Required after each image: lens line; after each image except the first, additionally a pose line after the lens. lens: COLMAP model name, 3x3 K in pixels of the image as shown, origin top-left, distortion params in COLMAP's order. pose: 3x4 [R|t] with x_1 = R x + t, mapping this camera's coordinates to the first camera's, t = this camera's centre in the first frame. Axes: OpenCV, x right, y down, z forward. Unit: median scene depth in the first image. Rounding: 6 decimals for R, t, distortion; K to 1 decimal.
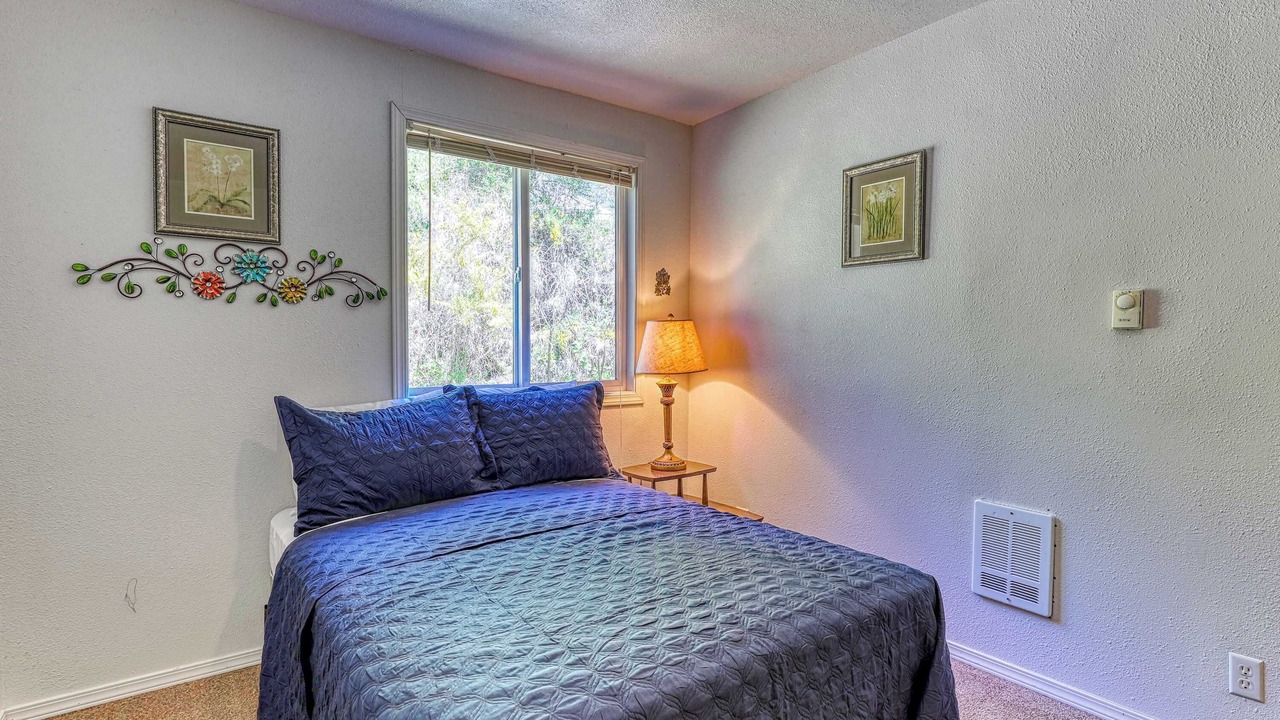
lens RADIAL K [[654.4, 0, 635.9], [0, 654.4, 360.3], [0, 0, 1]] dist [0.010663, -0.000778]
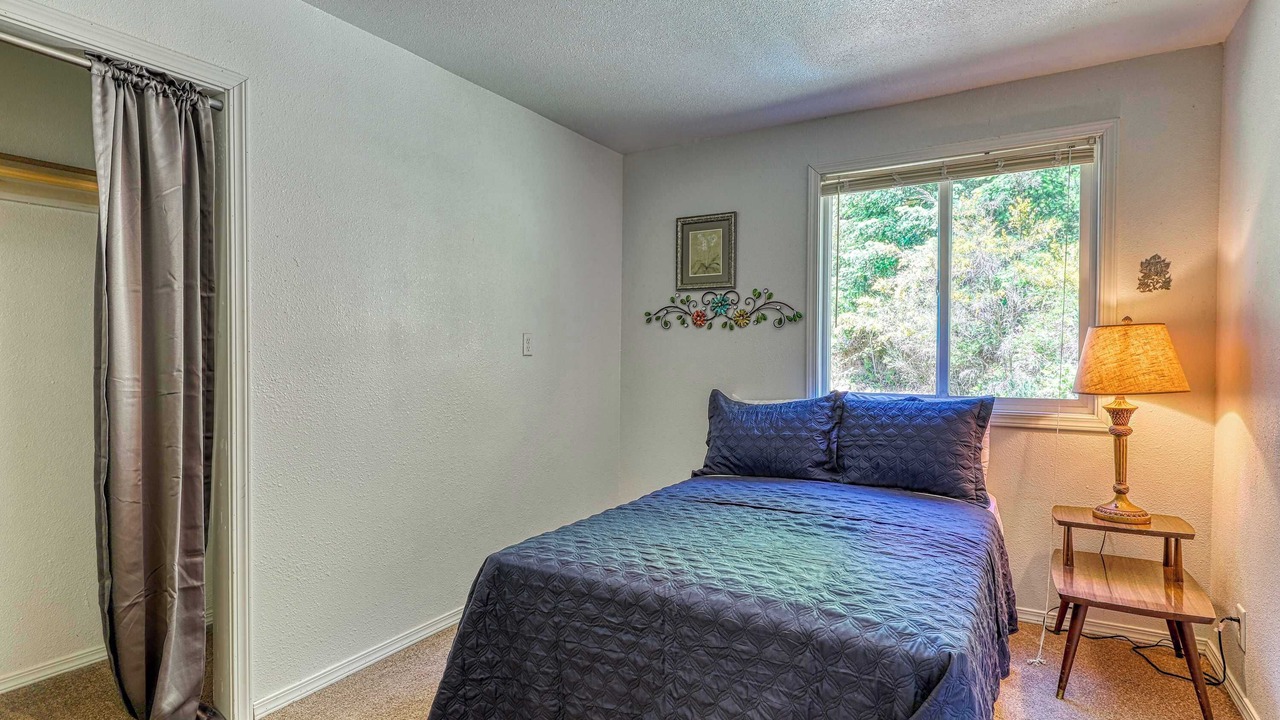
lens RADIAL K [[654.4, 0, 642.4], [0, 654.4, 361.9], [0, 0, 1]] dist [0.010663, -0.000778]
pose [[0.365431, 0.012164, -0.930759, 0.779604], [-0.025251, 0.999676, 0.003151, -0.009147], [0.930496, 0.022352, 0.365620, 0.273106]]
